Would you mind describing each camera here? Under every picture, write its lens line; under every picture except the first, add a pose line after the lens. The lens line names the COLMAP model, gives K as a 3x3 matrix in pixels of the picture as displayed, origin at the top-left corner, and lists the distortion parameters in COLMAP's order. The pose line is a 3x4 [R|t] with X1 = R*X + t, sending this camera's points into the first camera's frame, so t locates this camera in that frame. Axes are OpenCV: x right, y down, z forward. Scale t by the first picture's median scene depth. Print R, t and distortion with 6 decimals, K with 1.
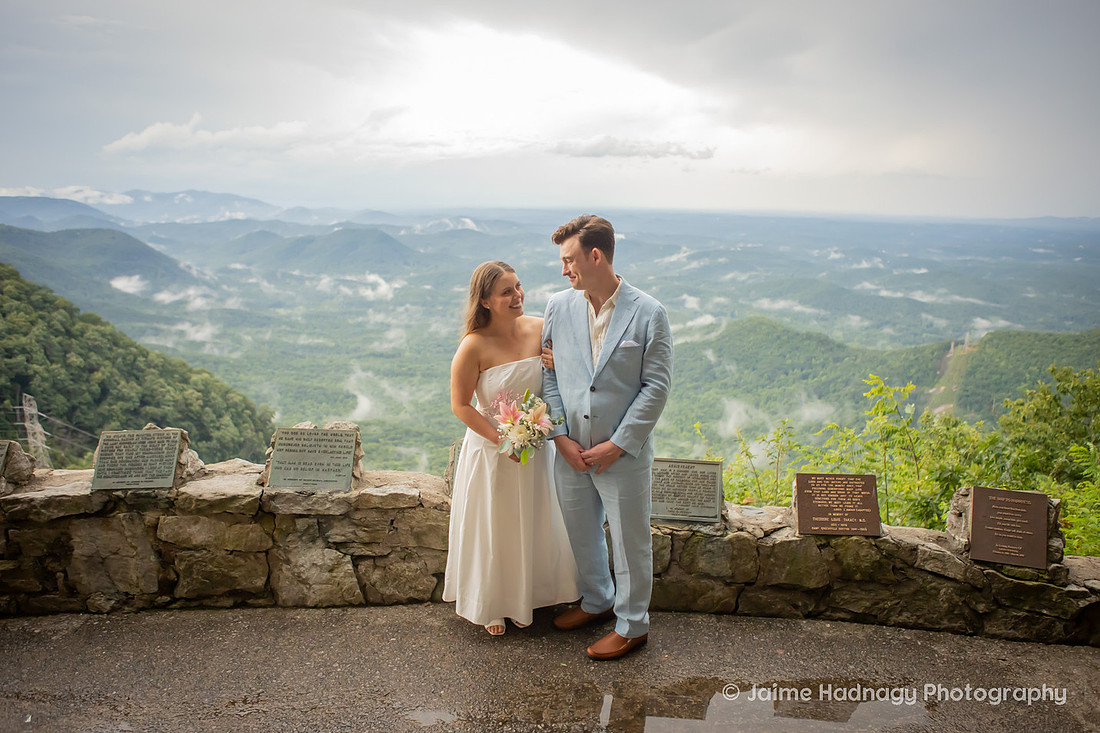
lens RADIAL K [[831.6, 0, 569.3], [0, 831.6, 394.9], [0, 0, 1]] dist [-0.106766, 0.085799]
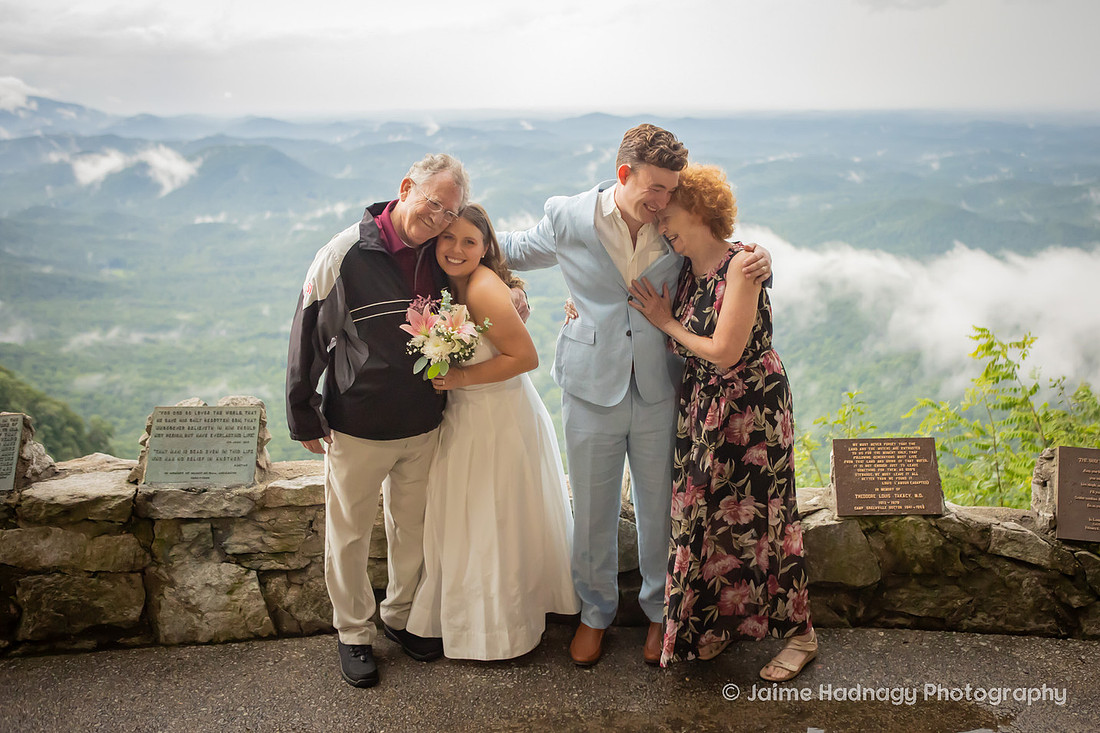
lens RADIAL K [[1248.1, 0, 622.2], [0, 1248.1, 324.2], [0, 0, 1]] dist [-0.058023, 0.072366]
pose [[0.998240, -0.035342, 0.047628, 0.024962], [0.037594, 0.998176, -0.047238, 0.034584], [-0.045872, 0.048946, 0.997748, -0.168650]]
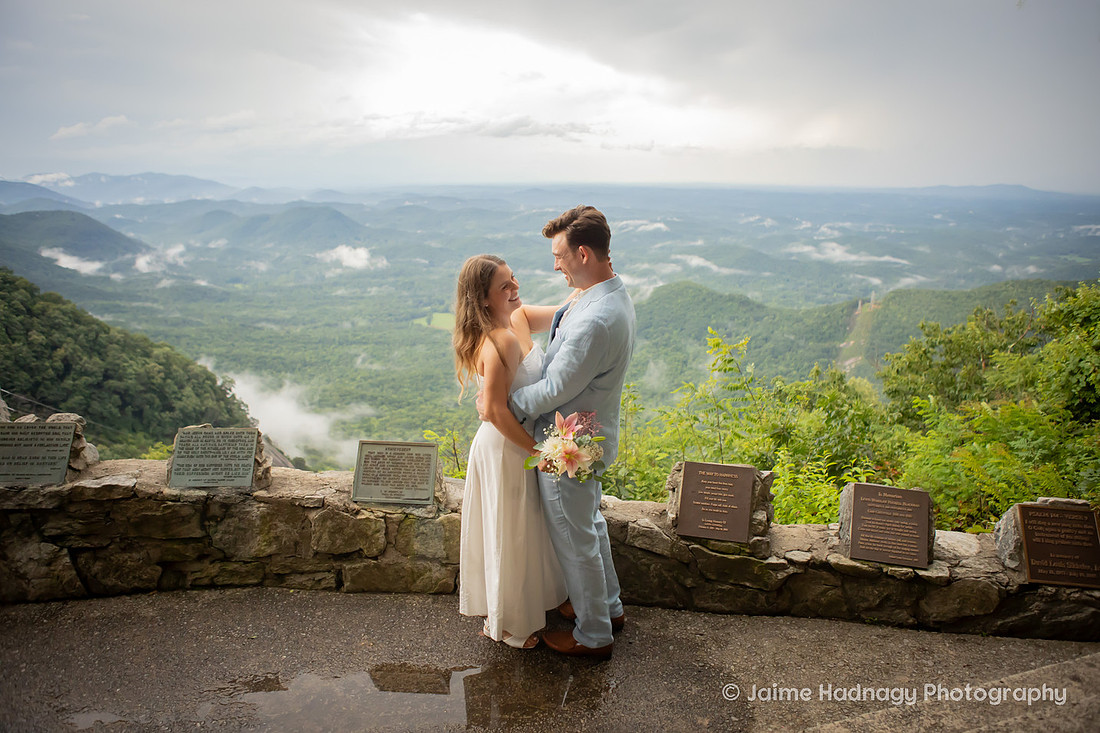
lens RADIAL K [[768.9, 0, 562.8], [0, 768.9, 368.6], [0, 0, 1]] dist [-0.107524, 0.075803]
pose [[0.997613, -0.028454, 0.062919, 0.280756], [0.027489, 0.999492, 0.016144, -0.020922], [-0.063347, -0.014376, 0.997888, 0.065080]]
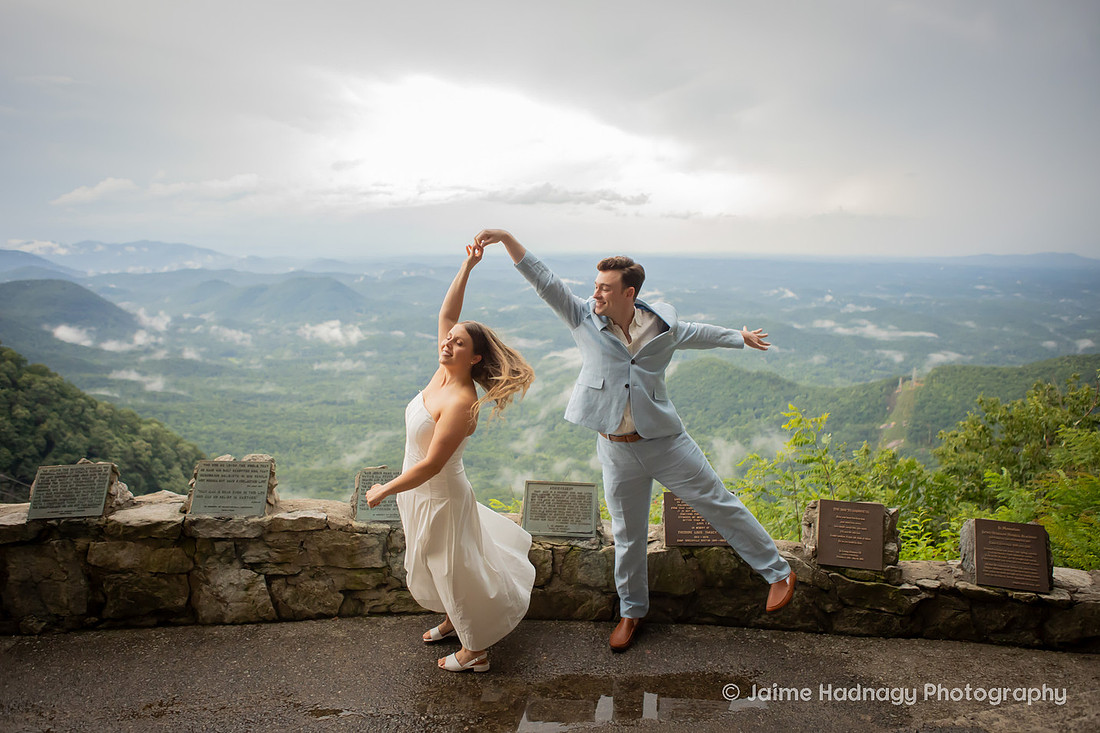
lens RADIAL K [[829.8, 0, 550.0], [0, 829.8, 366.5], [0, 0, 1]] dist [-0.101978, 0.077990]
pose [[0.999286, -0.018196, 0.033101, 0.086405], [0.021009, 0.996013, -0.086705, 0.019006], [-0.031392, 0.087338, 0.995684, -0.129271]]
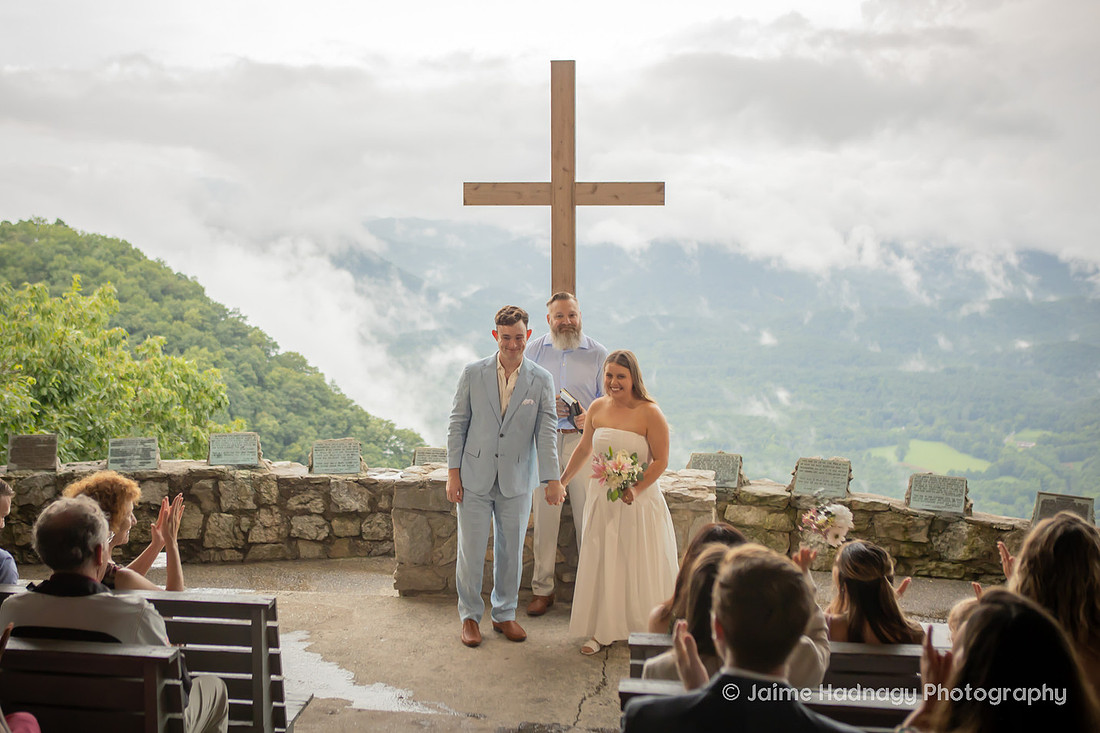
lens RADIAL K [[1440.1, 0, 485.7], [0, 1440.1, 320.7], [0, 0, 1]] dist [-0.034669, 0.029547]
pose [[0.924007, 0.028832, -0.381286, 0.146432], [-0.080838, 0.989345, -0.121089, 0.168621], [0.373732, 0.142709, 0.916492, -1.885558]]
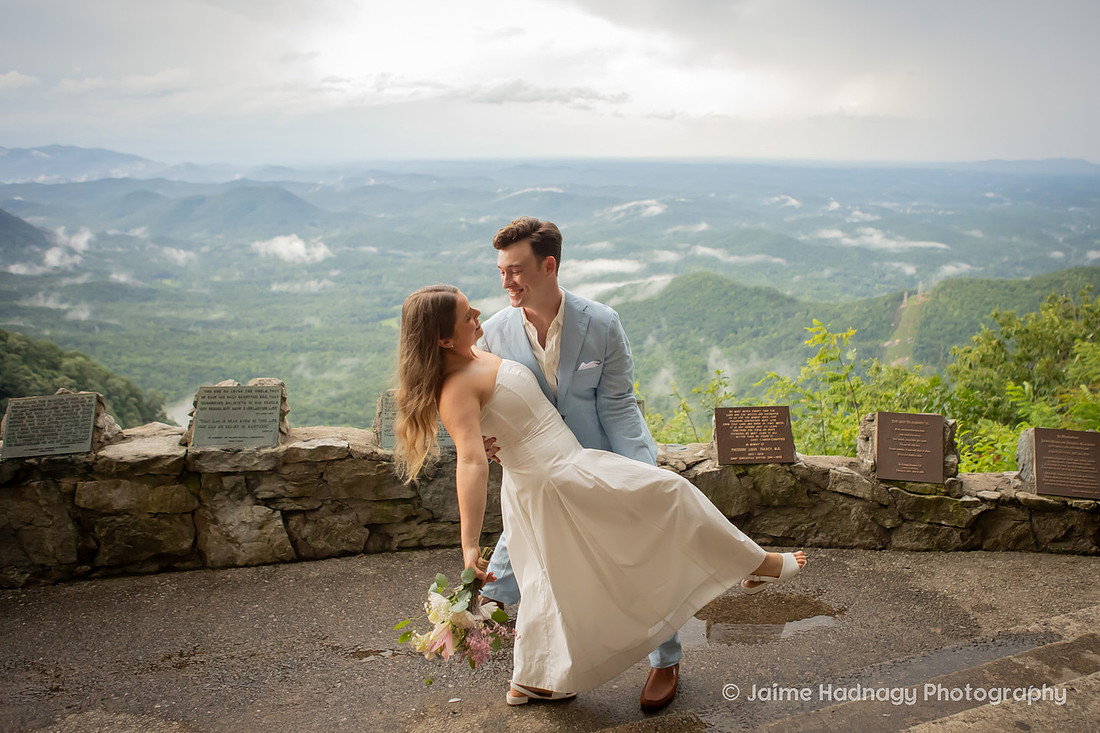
lens RADIAL K [[910.1, 0, 620.2], [0, 910.1, 350.6], [0, 0, 1]] dist [-0.106164, 0.077156]
pose [[0.990743, -0.040060, 0.129703, 0.009453], [0.041701, 0.999080, -0.009961, 0.028630], [-0.129184, 0.015278, 0.991503, -0.132144]]
